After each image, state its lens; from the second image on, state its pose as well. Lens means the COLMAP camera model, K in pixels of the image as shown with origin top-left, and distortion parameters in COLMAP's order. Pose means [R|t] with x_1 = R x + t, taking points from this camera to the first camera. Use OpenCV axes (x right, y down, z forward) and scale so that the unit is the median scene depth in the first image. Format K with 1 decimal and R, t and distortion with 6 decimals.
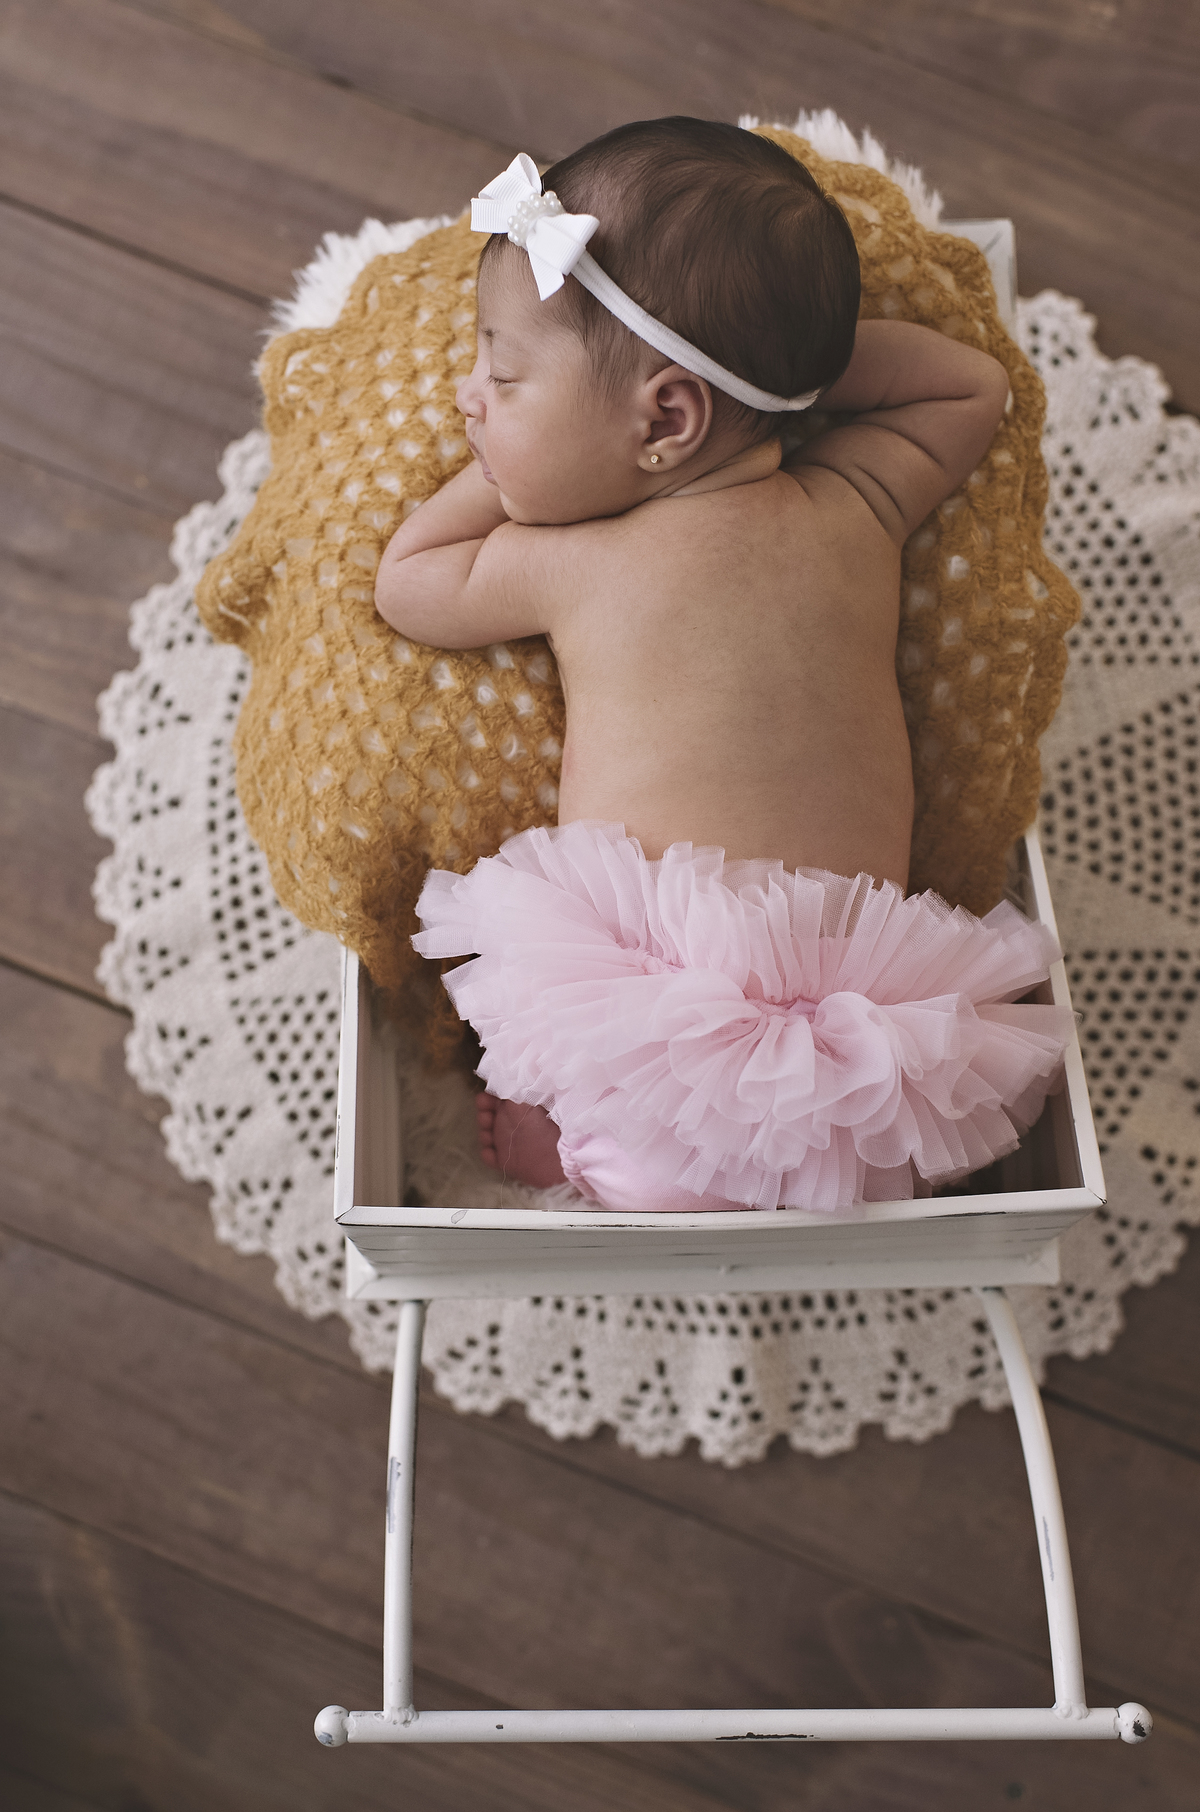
lens RADIAL K [[1961.6, 0, 560.9], [0, 1961.6, 902.3], [0, 0, 1]] dist [-0.013680, -0.022641]
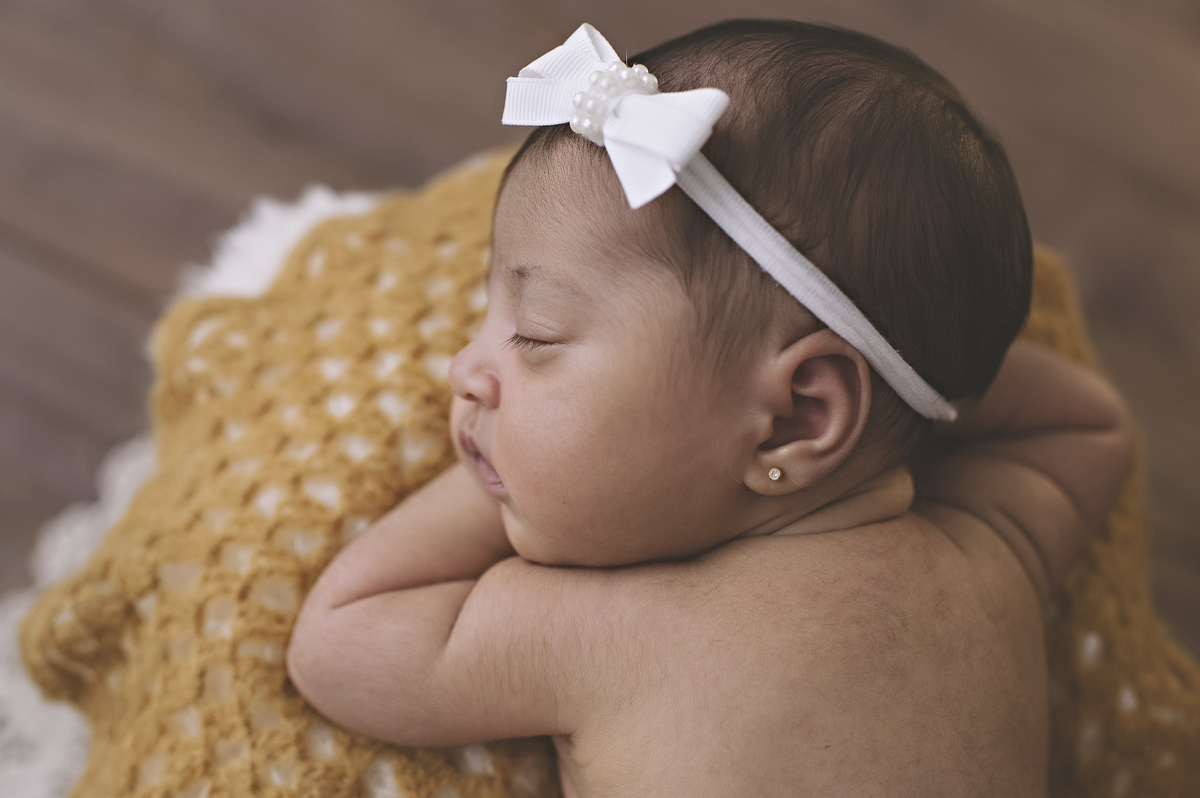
lens RADIAL K [[1299.1, 0, 600.0], [0, 1299.1, 399.0], [0, 0, 1]] dist [-0.013680, -0.022641]
pose [[0.982905, 0.075953, 0.167714, -0.071002], [-0.020621, 0.950624, -0.309658, -0.104270], [-0.182953, 0.300906, 0.935940, 0.538252]]
